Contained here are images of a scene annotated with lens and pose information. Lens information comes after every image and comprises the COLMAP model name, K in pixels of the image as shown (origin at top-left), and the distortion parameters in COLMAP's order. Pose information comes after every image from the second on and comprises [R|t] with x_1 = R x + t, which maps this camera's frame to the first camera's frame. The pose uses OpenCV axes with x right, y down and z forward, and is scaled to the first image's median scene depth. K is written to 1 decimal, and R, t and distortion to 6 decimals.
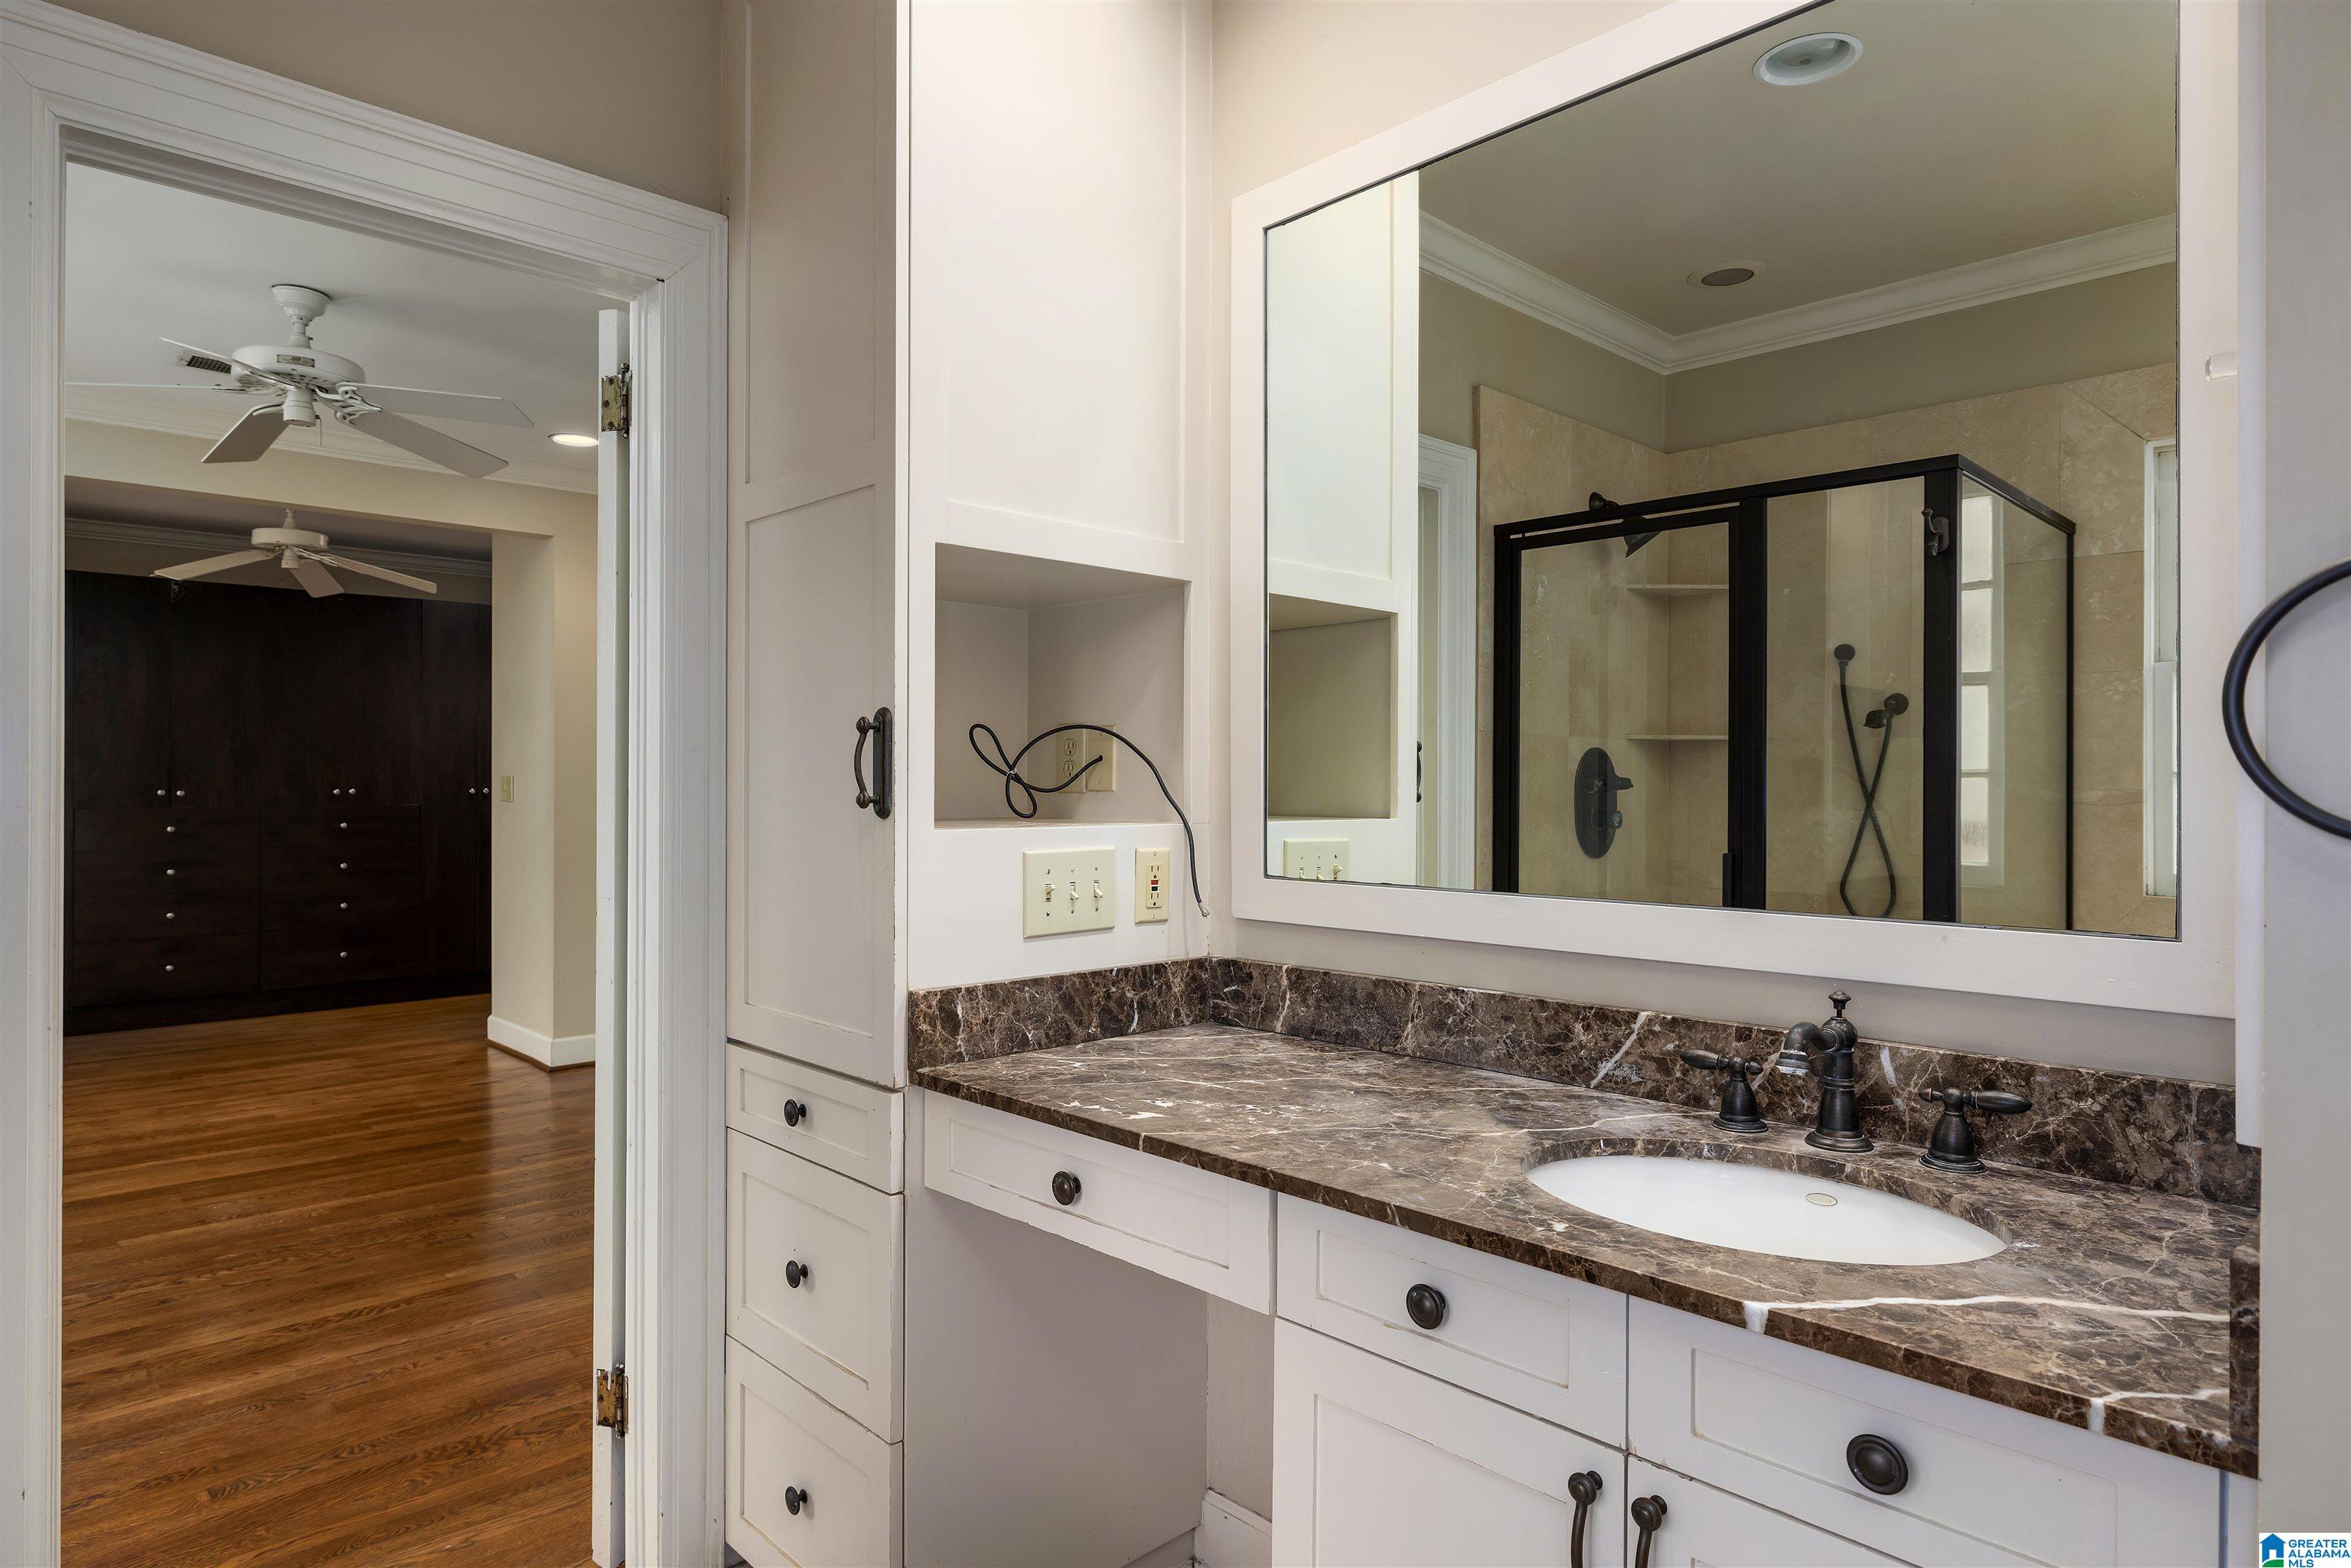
lens RADIAL K [[1368.8, 0, 1170.3], [0, 1368.8, 785.8], [0, 0, 1]] dist [-0.005366, -0.001314]
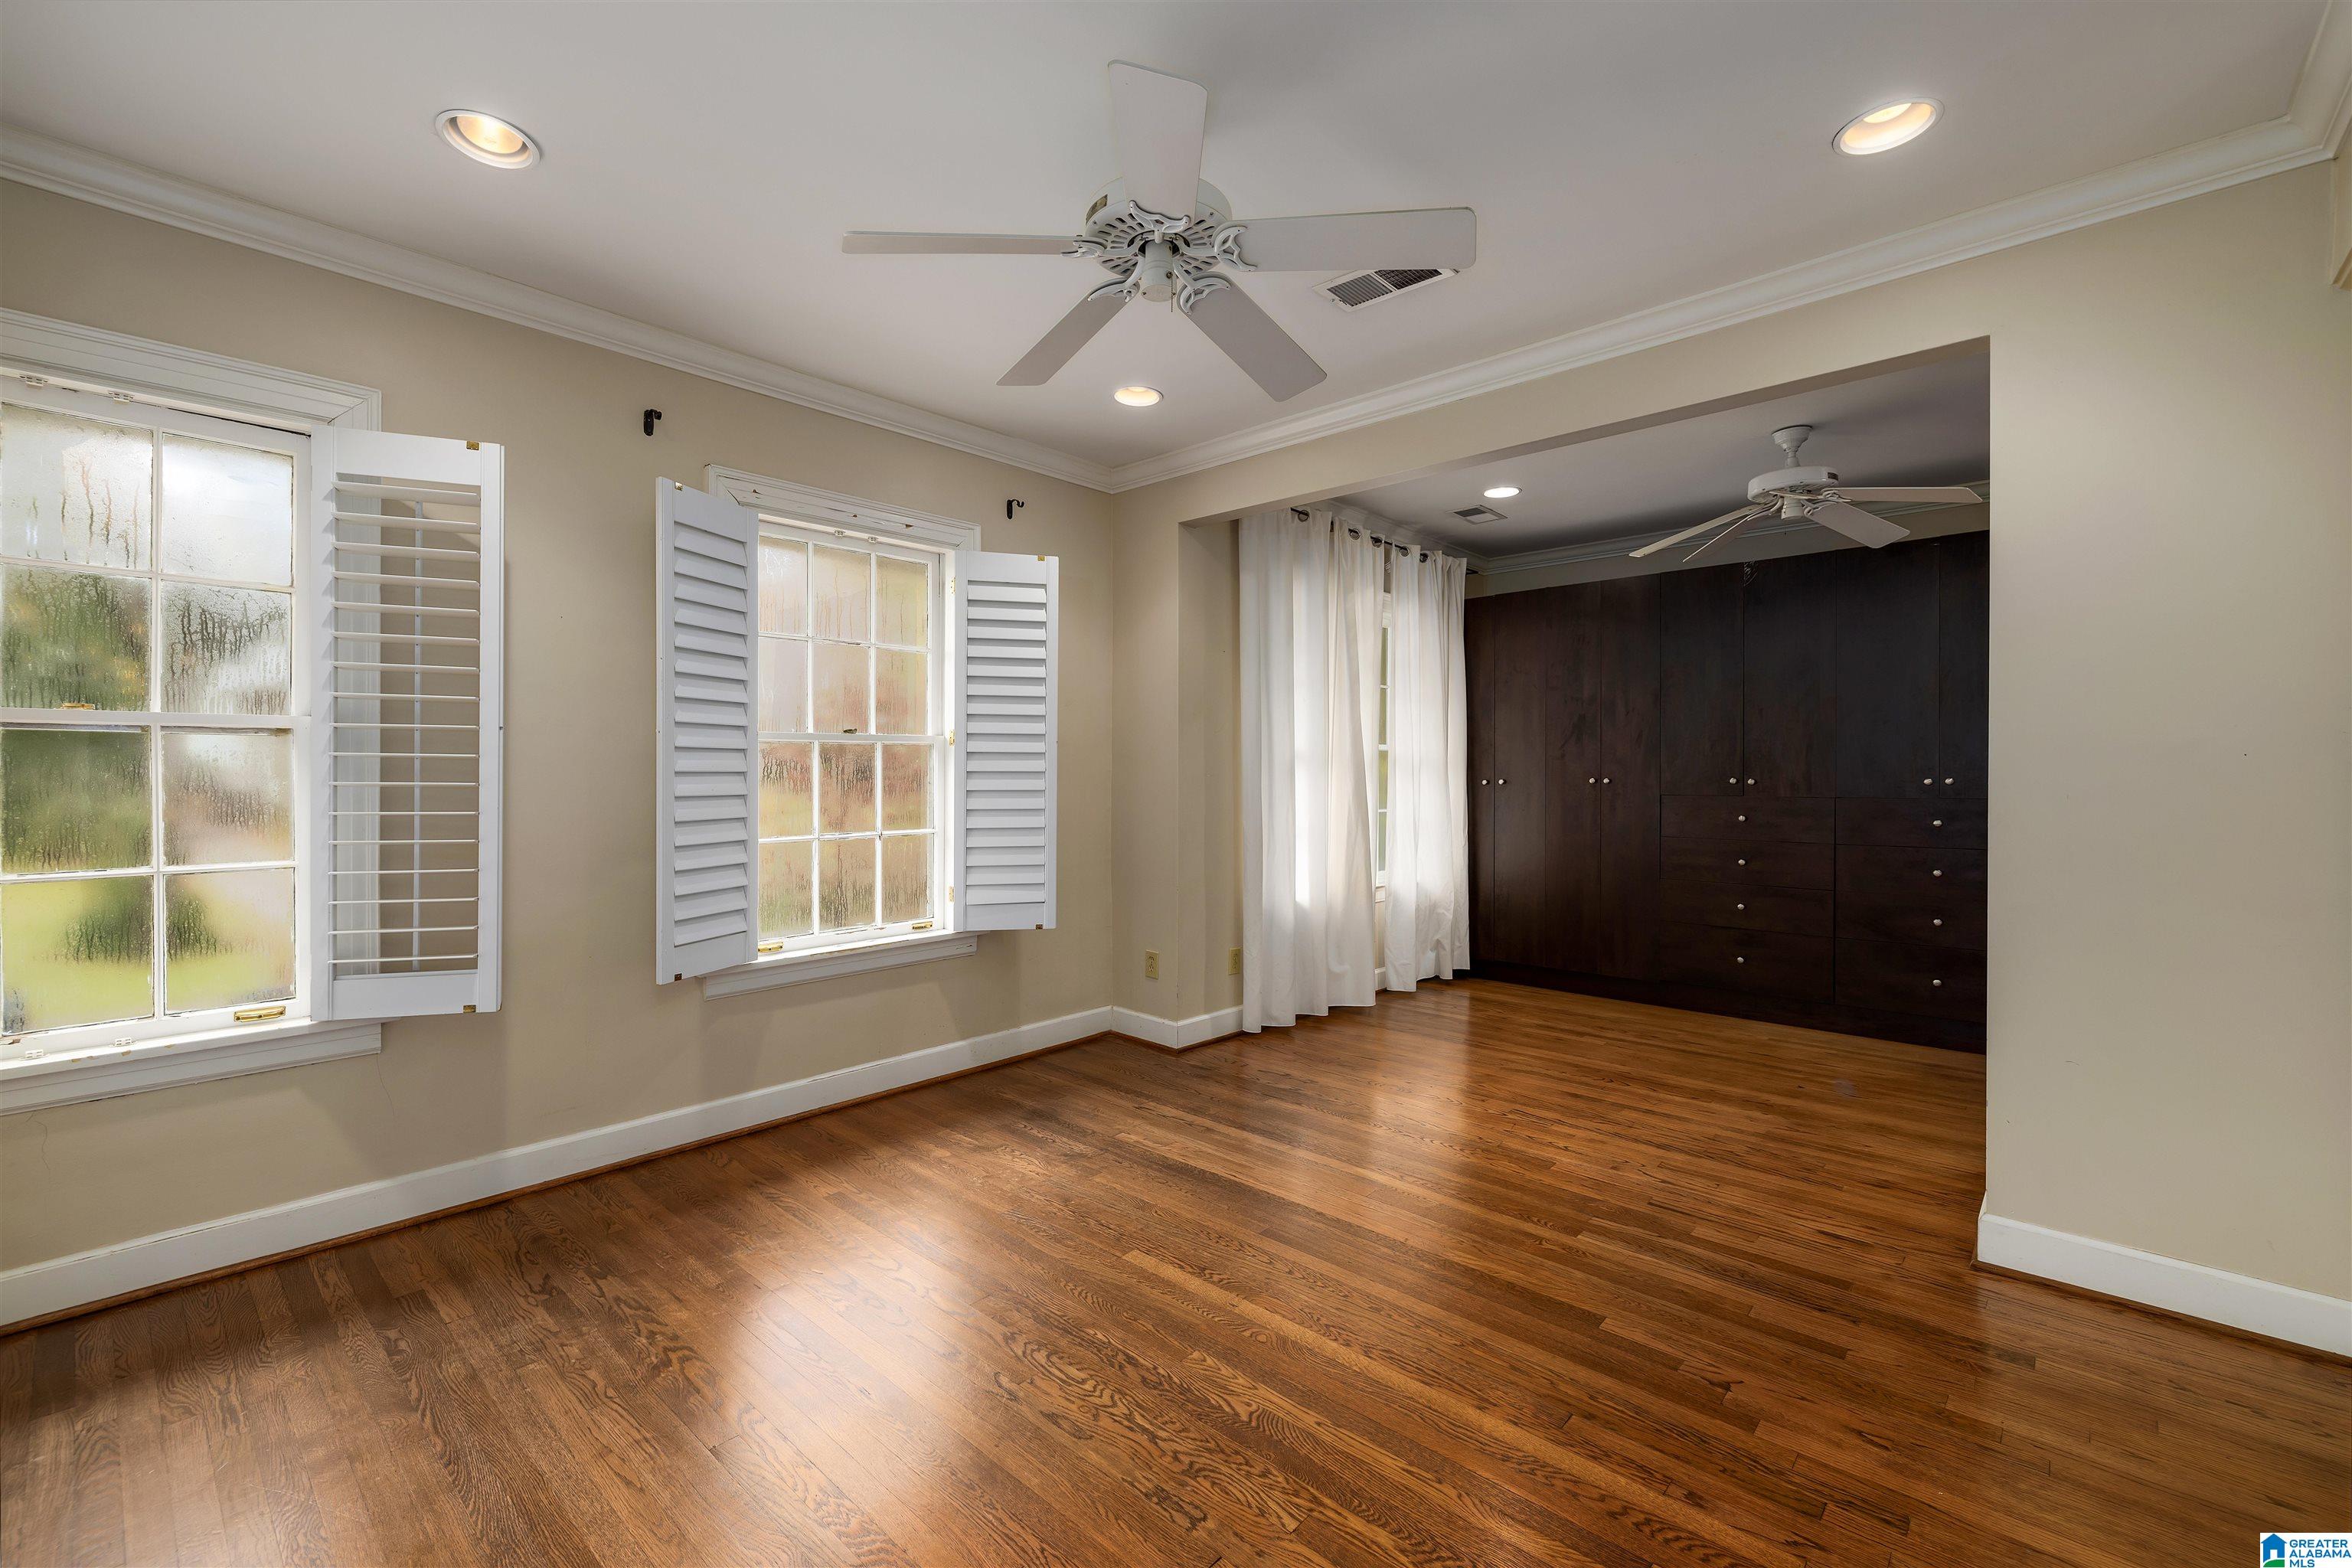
lens RADIAL K [[973.2, 0, 1123.2], [0, 973.2, 795.0], [0, 0, 1]] dist [0.003786, 0.000160]
pose [[0.040540, 0.017971, -0.999016, -0.229546], [0.001167, 0.999837, 0.018033, 0.008140], [0.999177, -0.001896, 0.040512, 2.310191]]
